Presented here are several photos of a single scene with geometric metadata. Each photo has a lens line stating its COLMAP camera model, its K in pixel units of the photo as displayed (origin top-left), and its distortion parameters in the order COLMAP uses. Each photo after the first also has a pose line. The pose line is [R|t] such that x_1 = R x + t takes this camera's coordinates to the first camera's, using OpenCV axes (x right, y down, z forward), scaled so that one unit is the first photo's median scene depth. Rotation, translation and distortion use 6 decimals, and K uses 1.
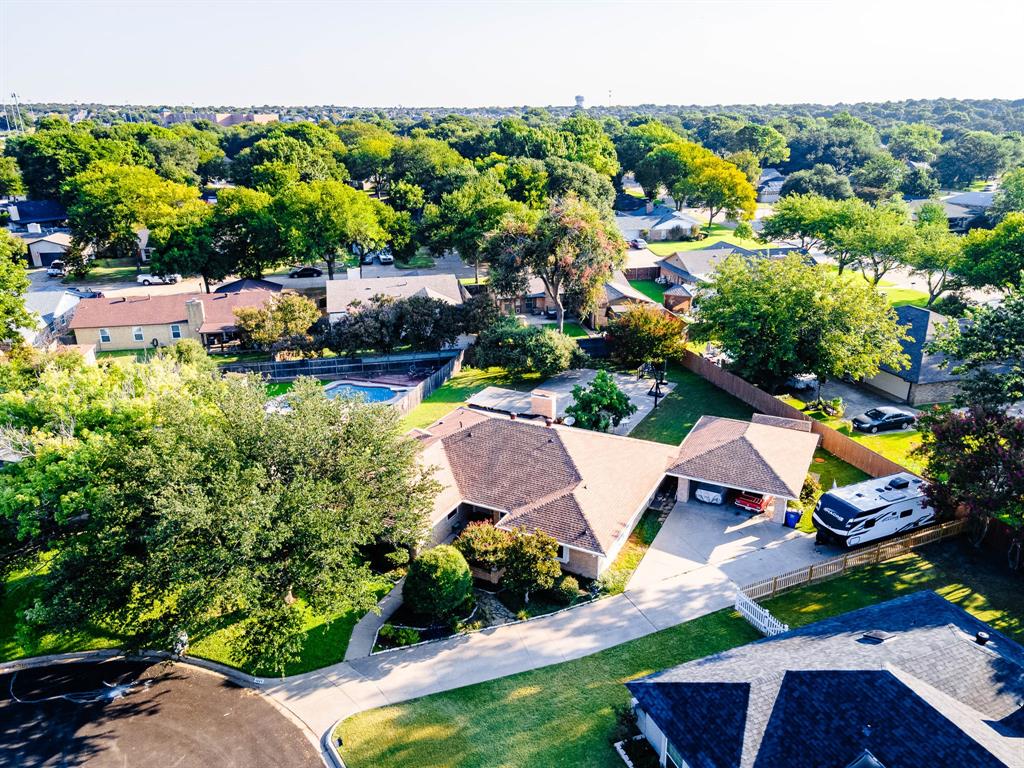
lens RADIAL K [[758.6, 0, 511.5], [0, 758.6, 376.8], [0, 0, 1]] dist [0.003173, 0.111160]
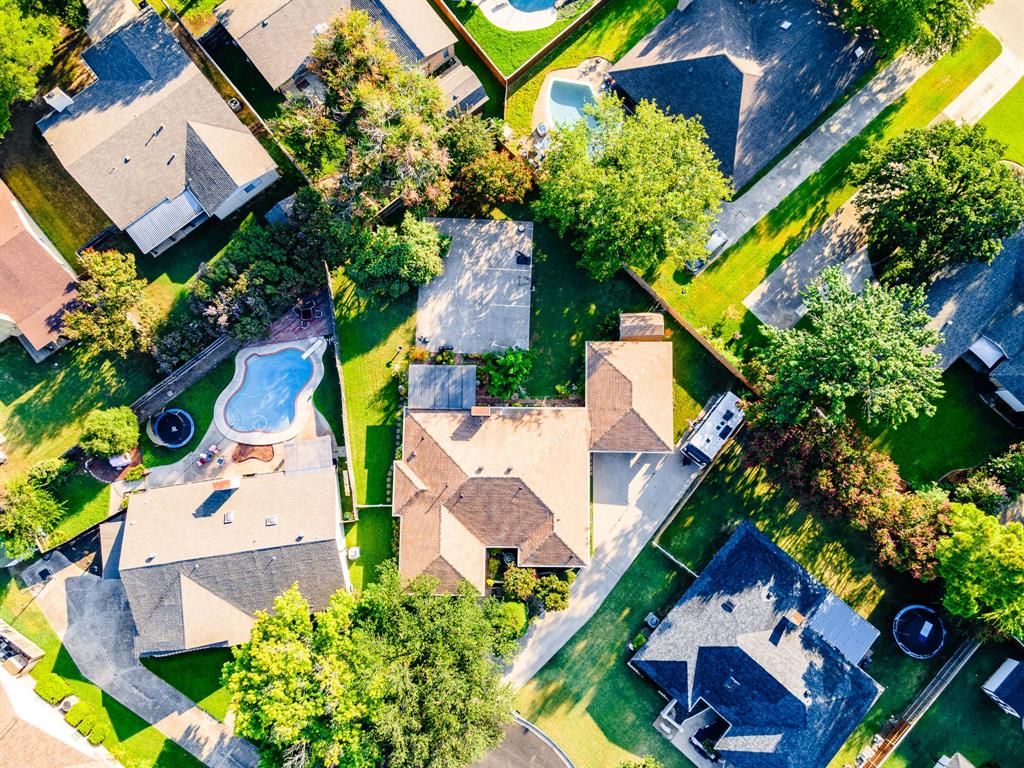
lens RADIAL K [[793.9, 0, 512.0], [0, 793.9, 384.0], [0, 0, 1]] dist [0.001942, 0.131394]
pose [[0.894693, -0.443364, 0.054336, 0.049004], [0.146414, 0.406011, 0.902063, -1.582504], [-0.422003, -0.799114, 0.428170, 0.591828]]
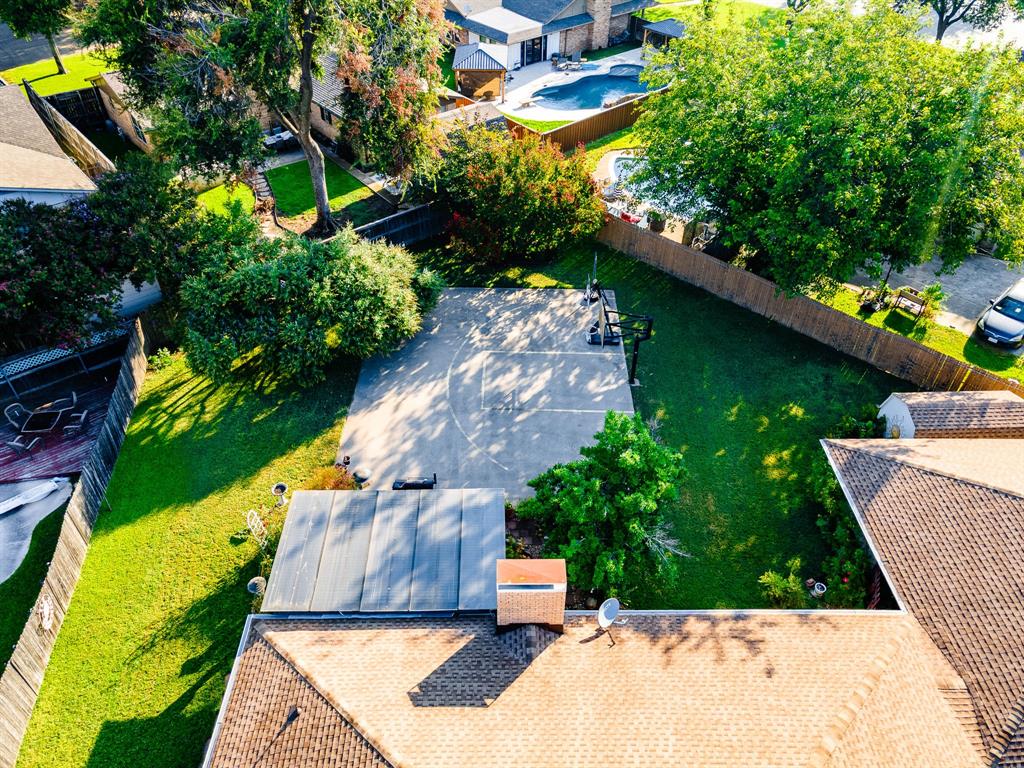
lens RADIAL K [[758.6, 0, 511.5], [0, 758.6, 376.8], [0, 0, 1]] dist [0.003173, 0.111160]
pose [[0.882936, -0.293106, 0.366761, -0.083686], [0.145341, 0.913450, 0.380112, -0.247371], [-0.446431, -0.282309, 0.849118, 0.992668]]
